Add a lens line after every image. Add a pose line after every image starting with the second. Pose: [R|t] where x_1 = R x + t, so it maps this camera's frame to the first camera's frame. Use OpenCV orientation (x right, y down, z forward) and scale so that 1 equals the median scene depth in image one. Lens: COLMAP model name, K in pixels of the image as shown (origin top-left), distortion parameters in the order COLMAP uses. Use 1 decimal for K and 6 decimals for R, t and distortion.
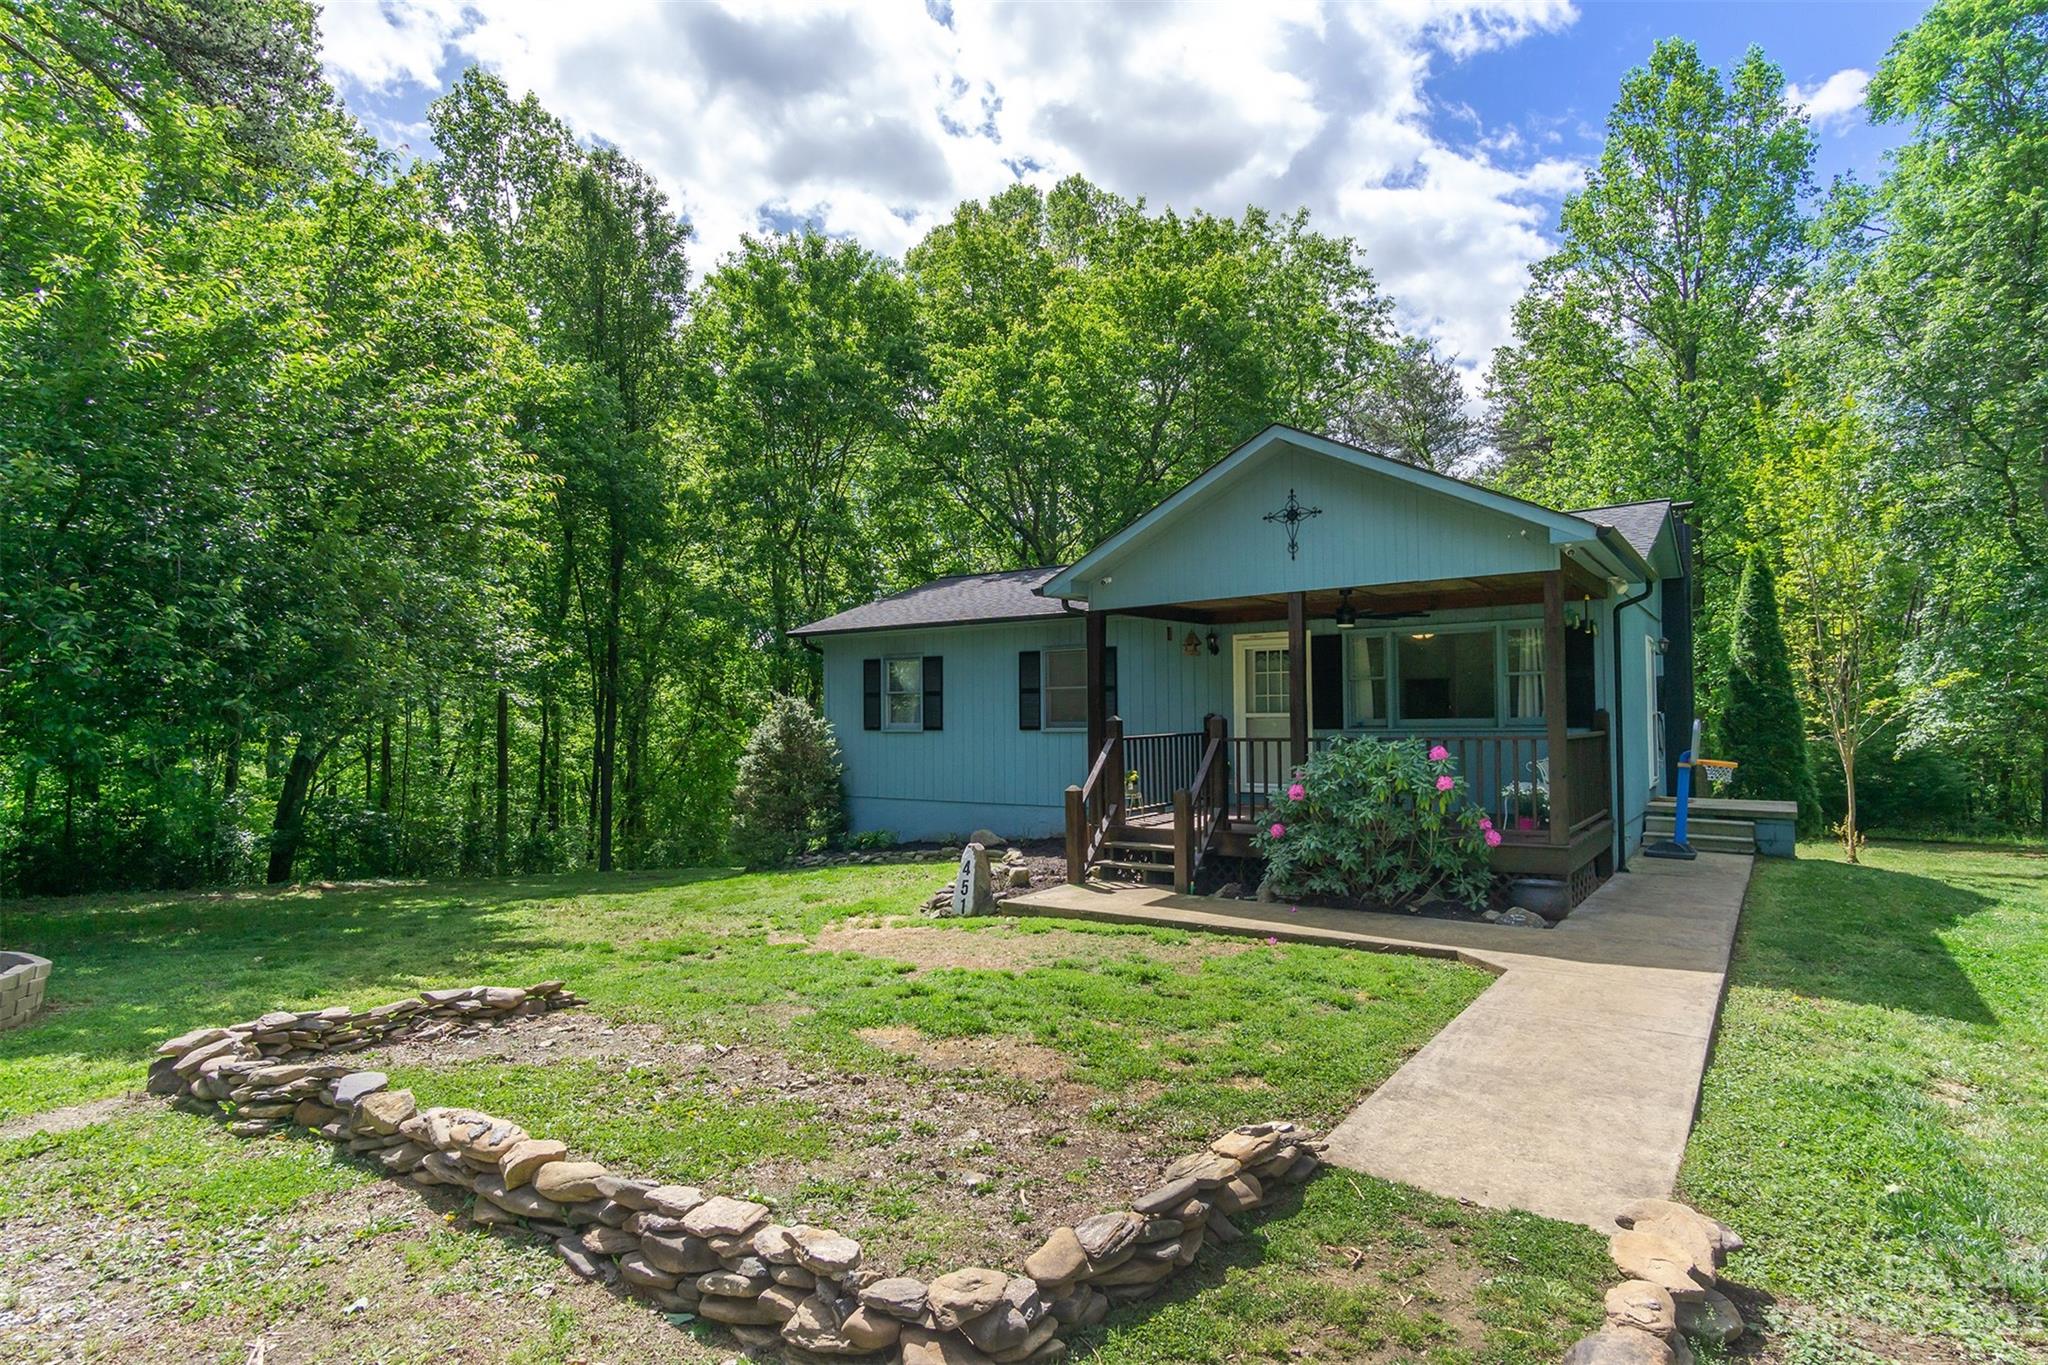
lens RADIAL K [[1087.3, 0, 1028.2], [0, 1087.3, 696.7], [0, 0, 1]] dist [0.003696, 0.001179]
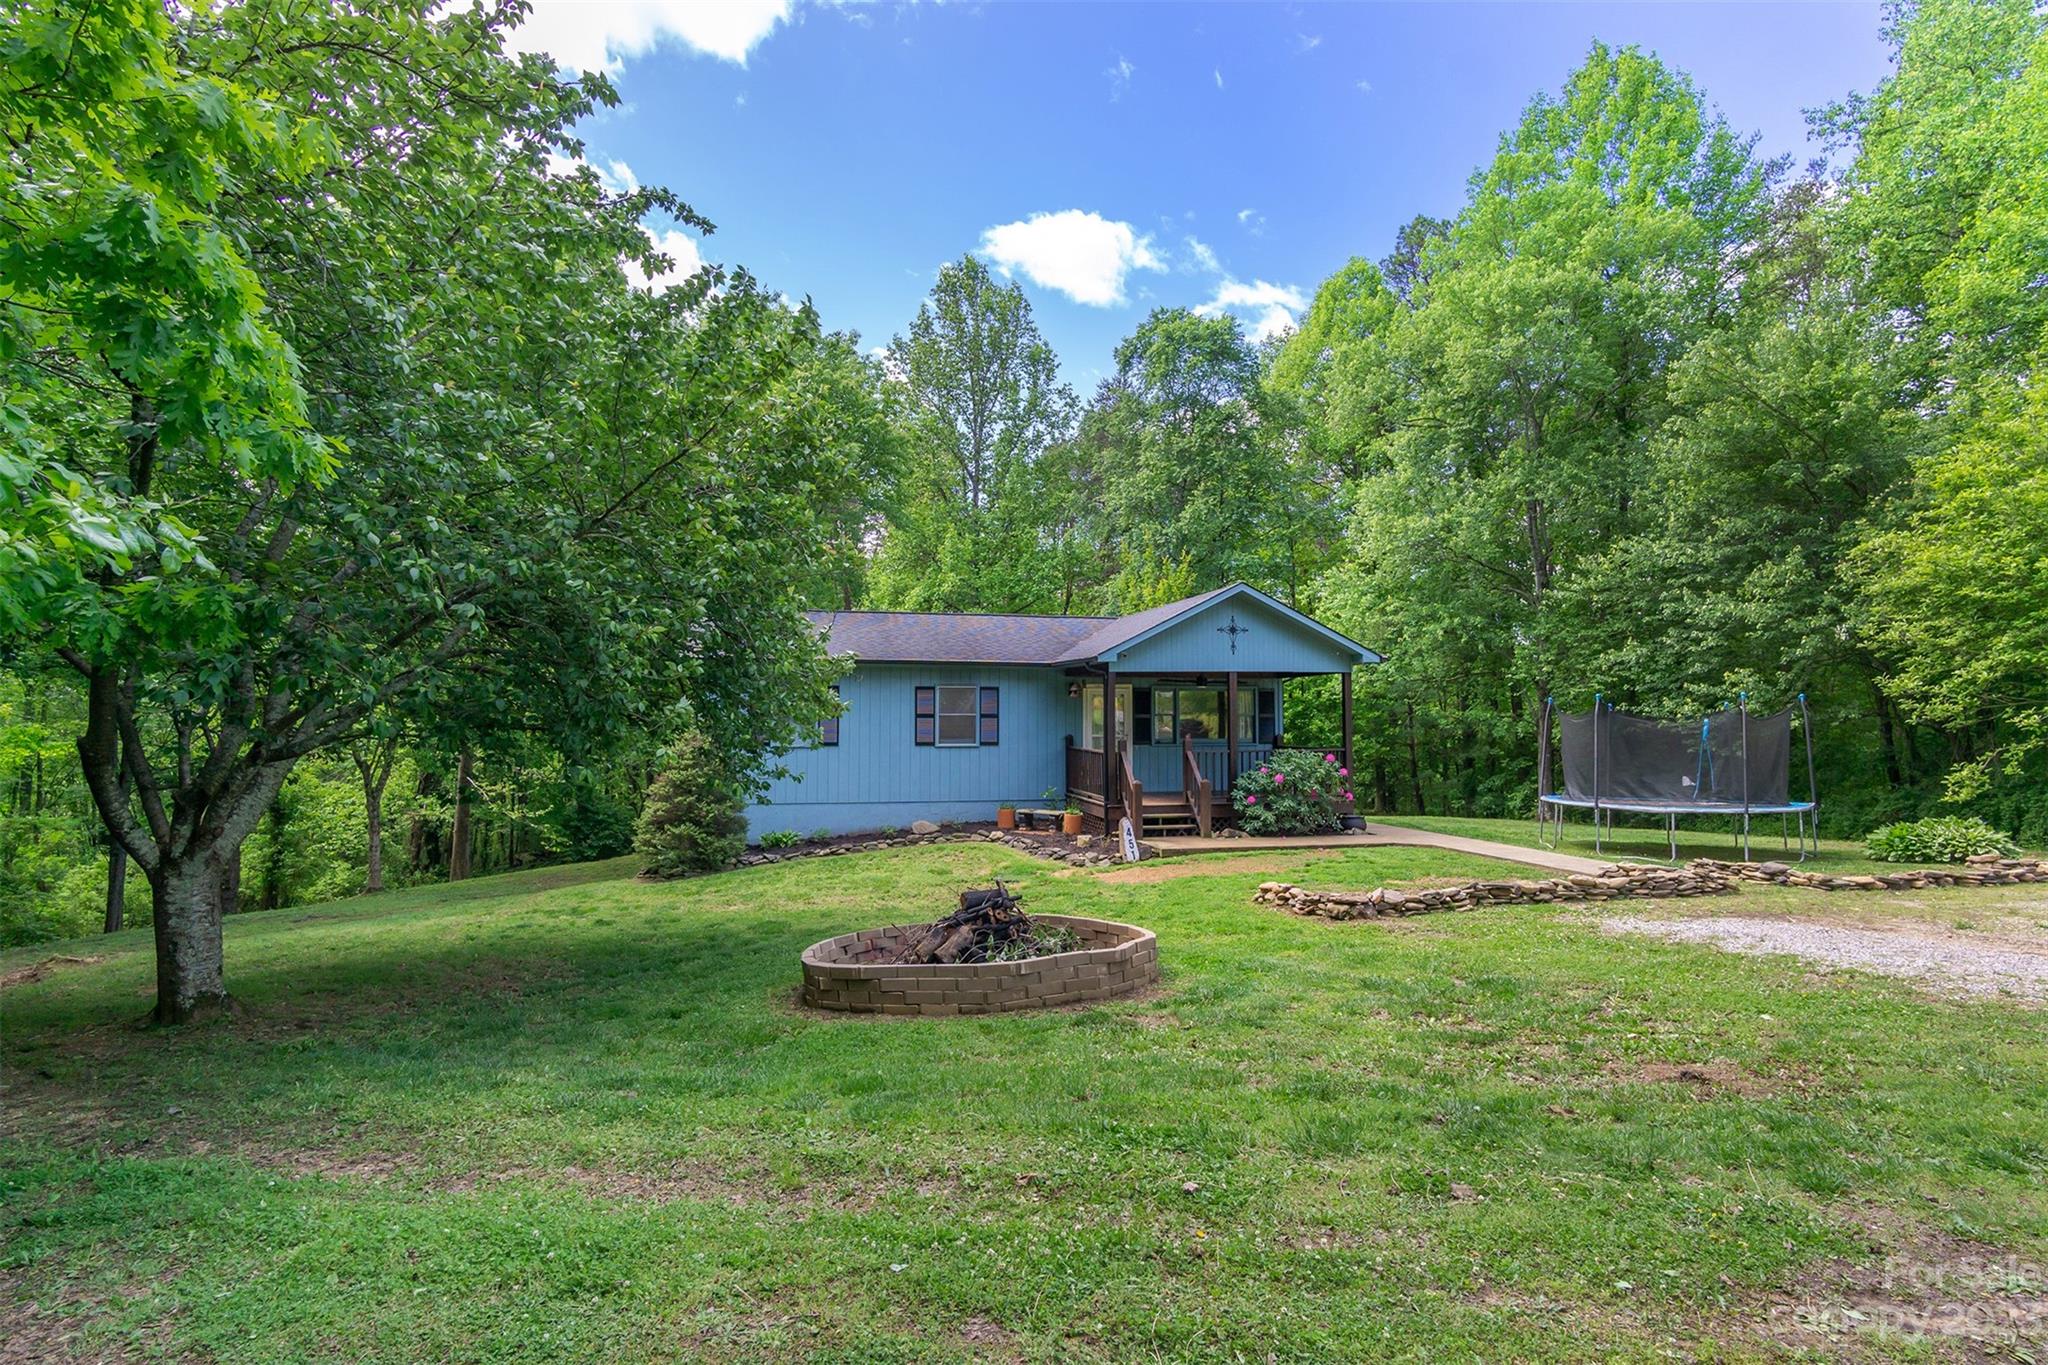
lens RADIAL K [[1070.6, 0, 1033.0], [0, 1070.6, 681.9], [0, 0, 1]] dist [0.003541, 0.000544]
pose [[0.670401, 0.039368, 0.740954, -1.072013], [-0.023169, 0.999215, -0.032127, -0.010009], [-0.741637, 0.004371, 0.670787, 0.024782]]
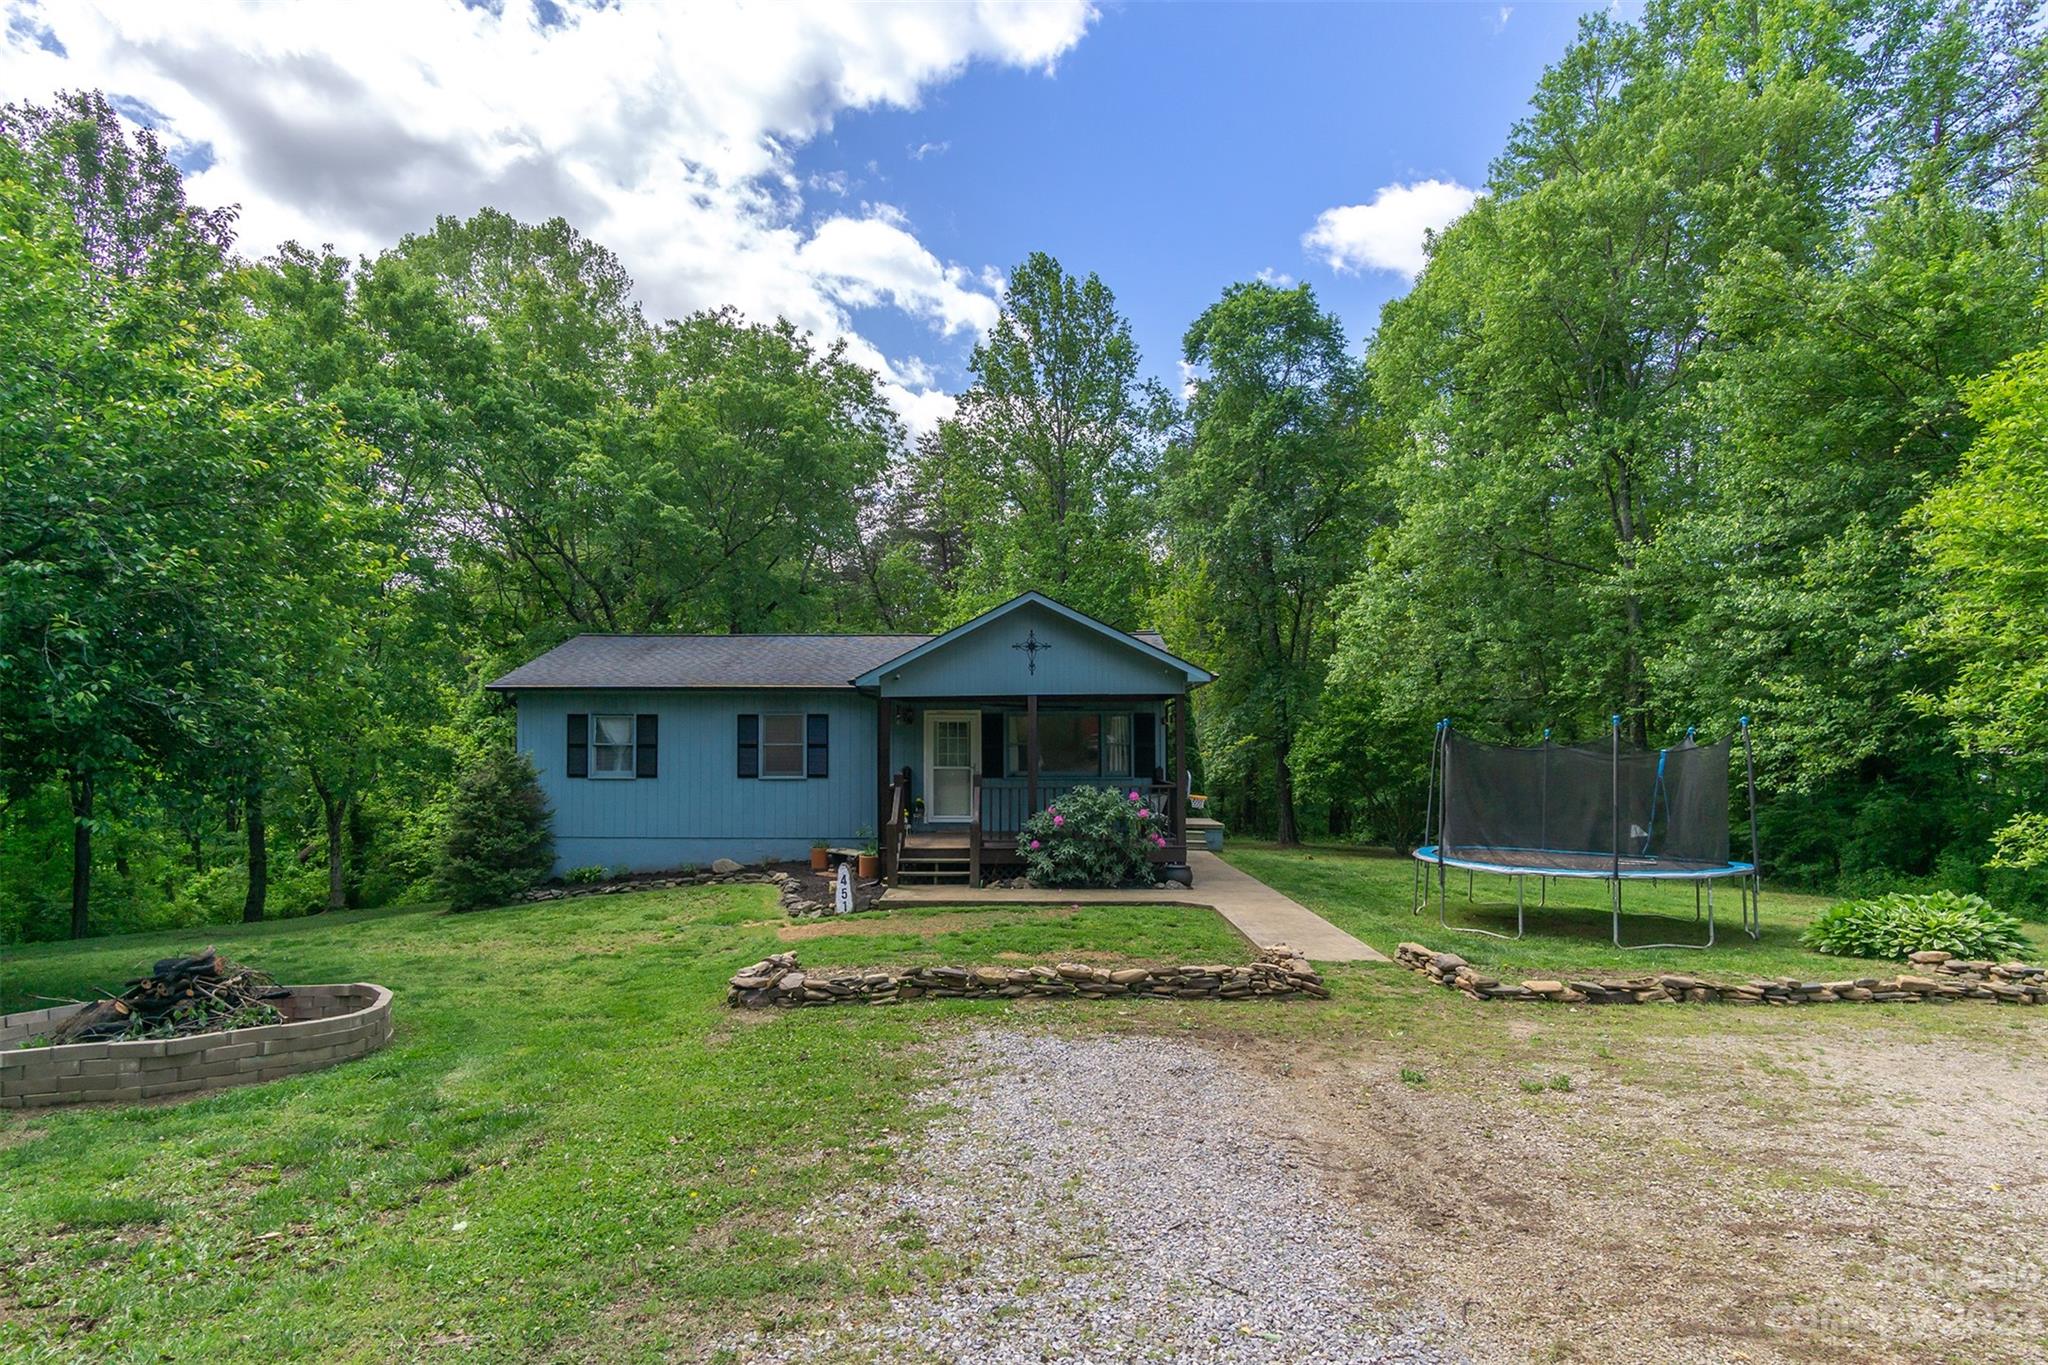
lens RADIAL K [[1095.7, 0, 1011.1], [0, 1095.7, 733.1], [0, 0, 1]] dist [0.004161, 0.001060]
pose [[0.831428, 0.016489, 0.555388, -0.539006], [-0.020093, 0.999798, 0.000396, -0.032654], [-0.555269, -0.011489, 0.831592, -0.254210]]
